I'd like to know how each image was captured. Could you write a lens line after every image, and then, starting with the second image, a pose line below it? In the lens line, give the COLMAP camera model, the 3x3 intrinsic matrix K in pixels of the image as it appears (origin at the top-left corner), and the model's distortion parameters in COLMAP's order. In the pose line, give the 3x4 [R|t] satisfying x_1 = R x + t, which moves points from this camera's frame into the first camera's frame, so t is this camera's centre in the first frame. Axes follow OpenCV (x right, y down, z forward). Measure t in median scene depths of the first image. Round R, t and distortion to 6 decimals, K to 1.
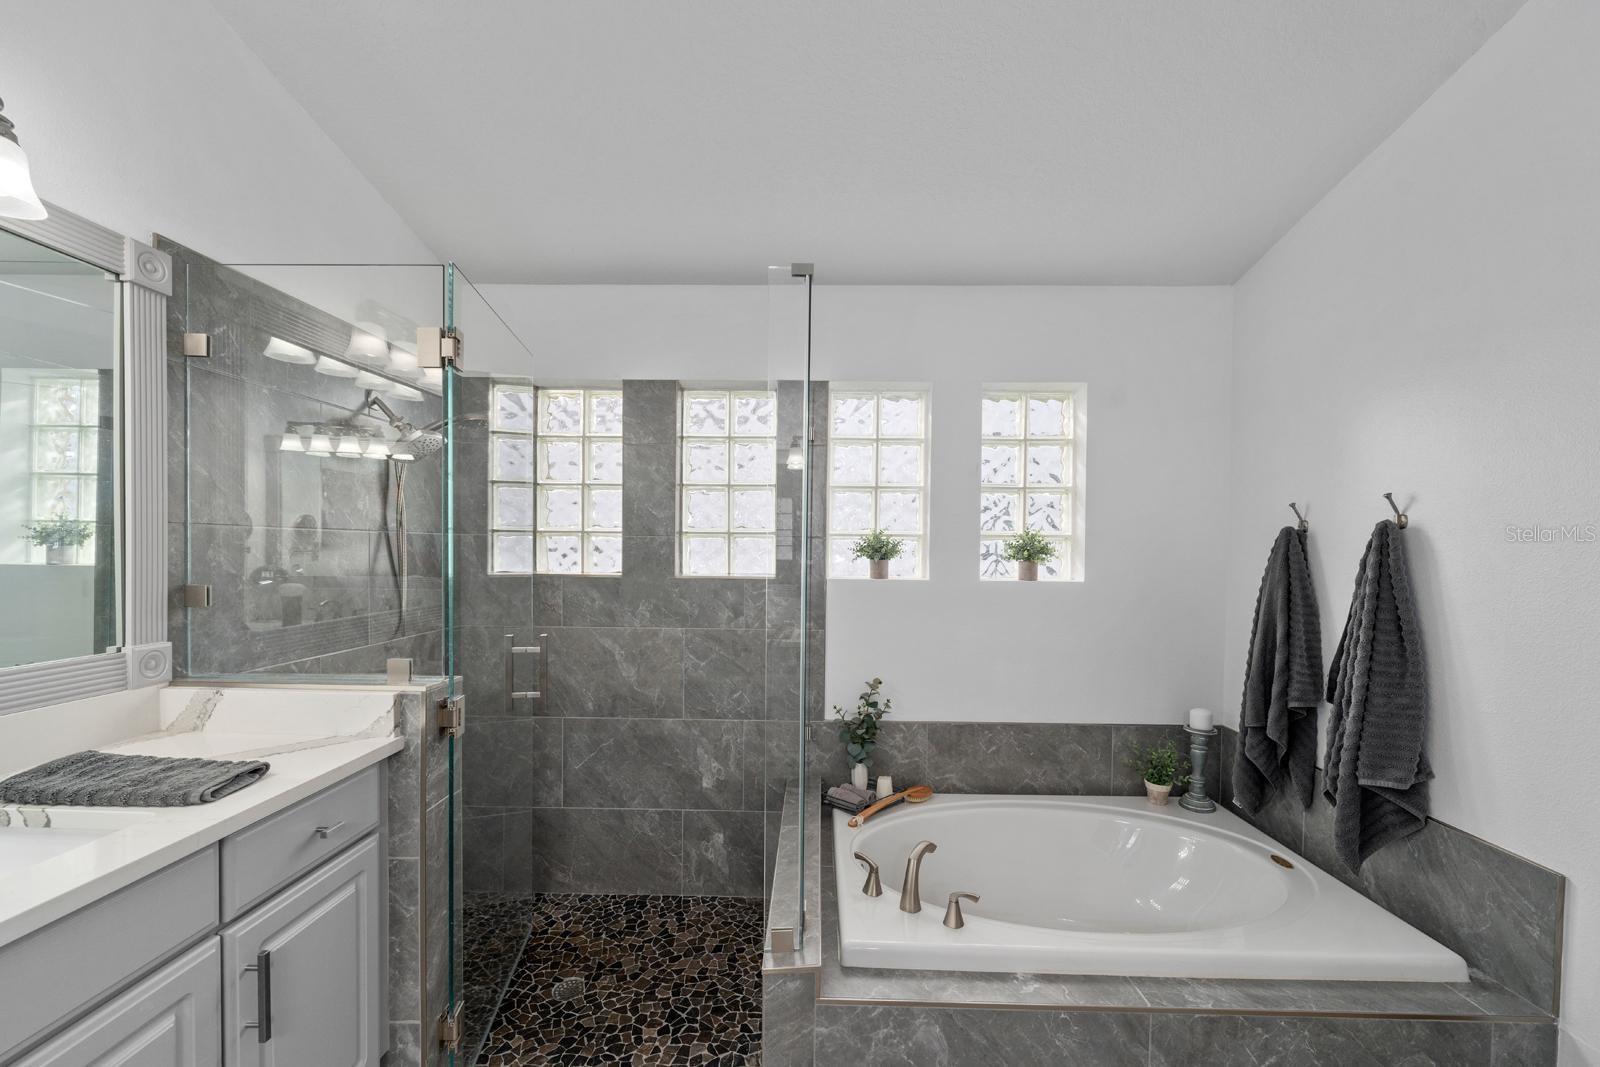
lens RADIAL K [[653.7, 0, 802.0], [0, 653.7, 568.9], [0, 0, 1]] dist [-0.015268, -0.000128]
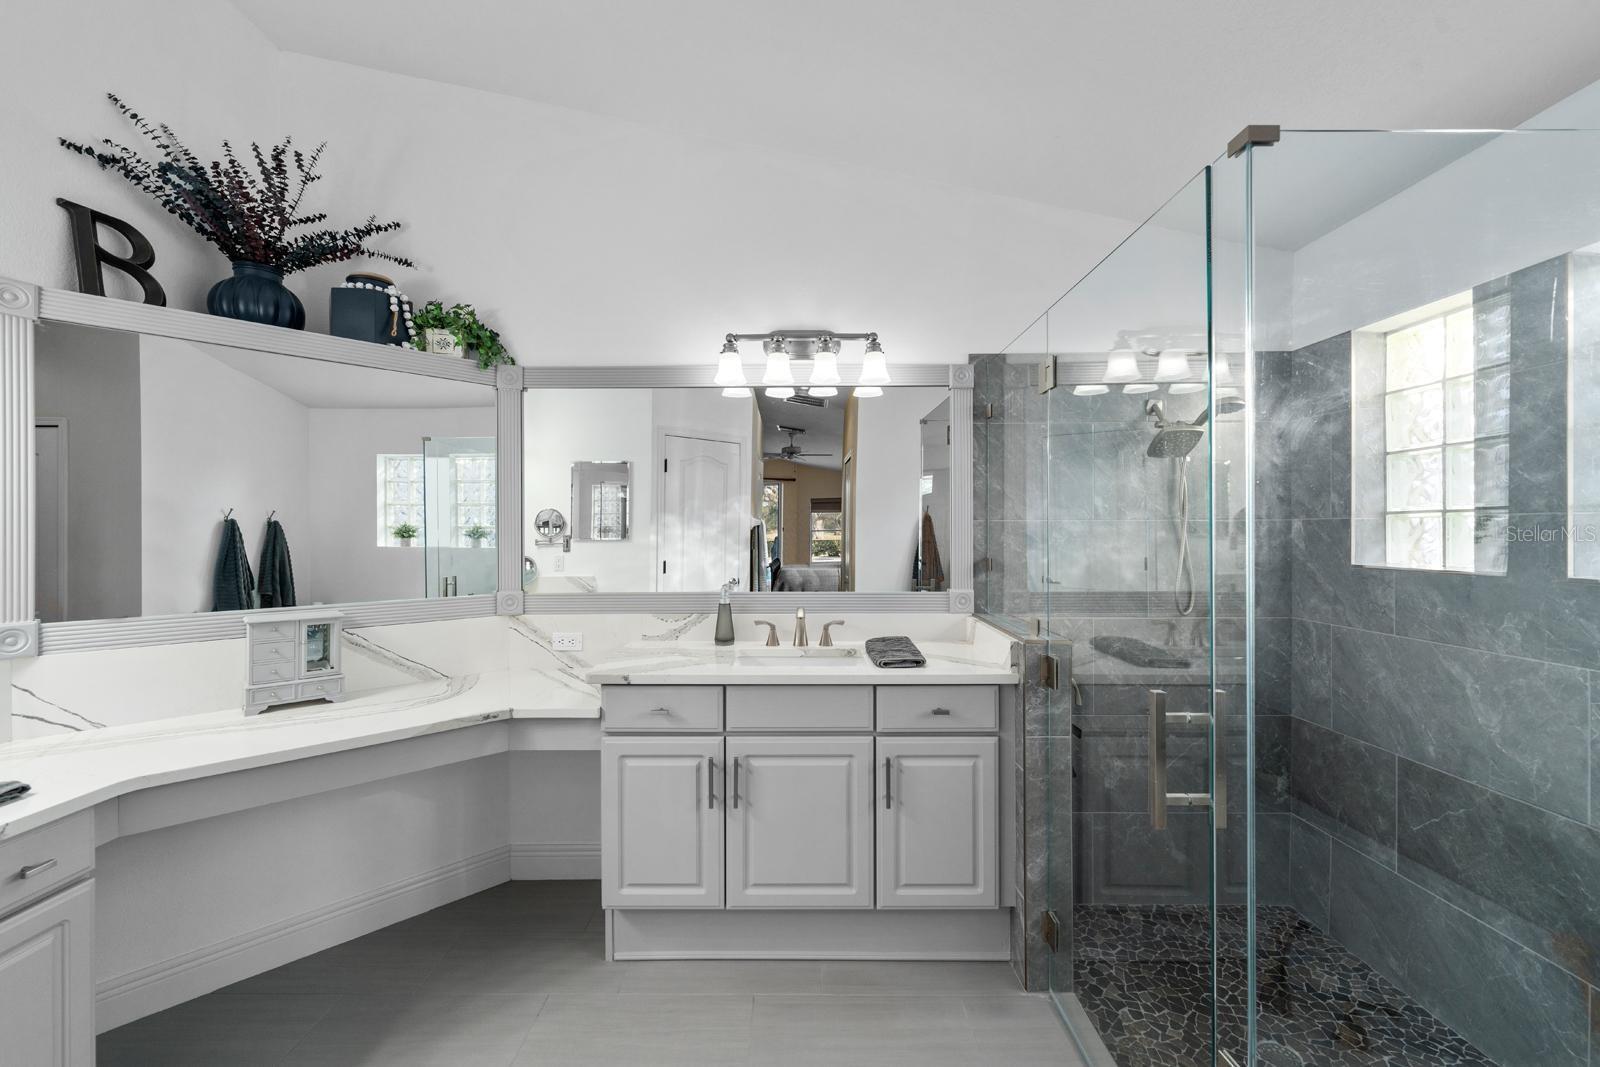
lens RADIAL K [[641.7, 0, 800.0], [0, 641.7, 533.5], [0, 0, 1]] dist [-0.000027, -0.000257]
pose [[0.008545, -0.005019, -0.999951, 0.390500], [-0.028906, 0.999568, -0.005264, -0.007544], [0.999546, 0.028950, 0.008397, 0.288284]]
